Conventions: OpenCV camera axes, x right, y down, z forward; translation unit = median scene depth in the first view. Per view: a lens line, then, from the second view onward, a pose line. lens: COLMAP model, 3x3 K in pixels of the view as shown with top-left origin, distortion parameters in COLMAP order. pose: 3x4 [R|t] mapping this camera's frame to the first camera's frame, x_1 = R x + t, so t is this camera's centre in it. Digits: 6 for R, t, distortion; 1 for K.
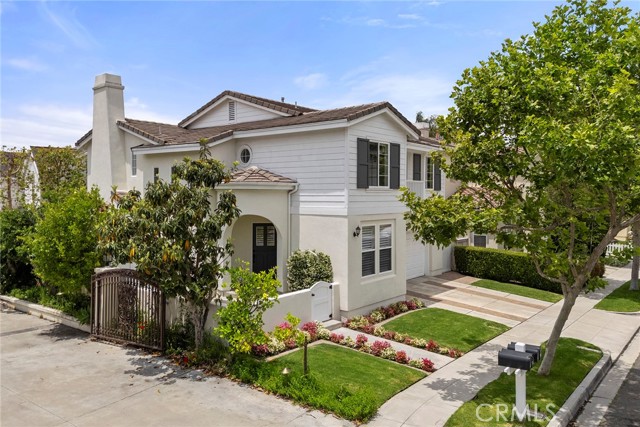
lens RADIAL K [[478.3, 0, 308.0], [0, 478.3, 195.9], [0, 0, 1]] dist [0.014011, -0.000664]
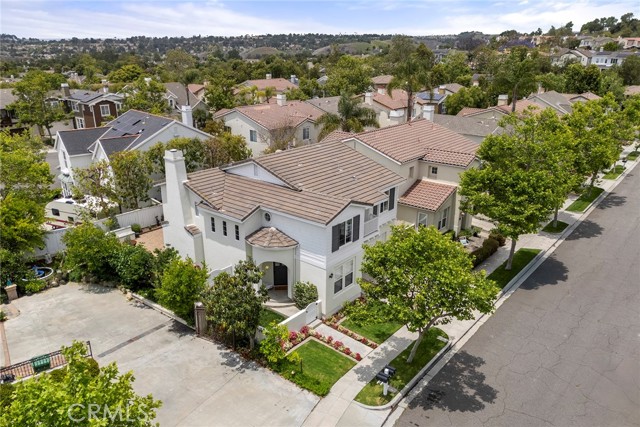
lens RADIAL K [[449.9, 0, 319.5], [0, 449.9, 212.7], [0, 0, 1]] dist [0.003808, 0.000556]
pose [[0.999958, 0.001447, 0.009065, 0.046129], [-0.004346, 0.944417, 0.328722, -0.803215], [-0.008086, -0.328747, 0.944383, -0.611270]]
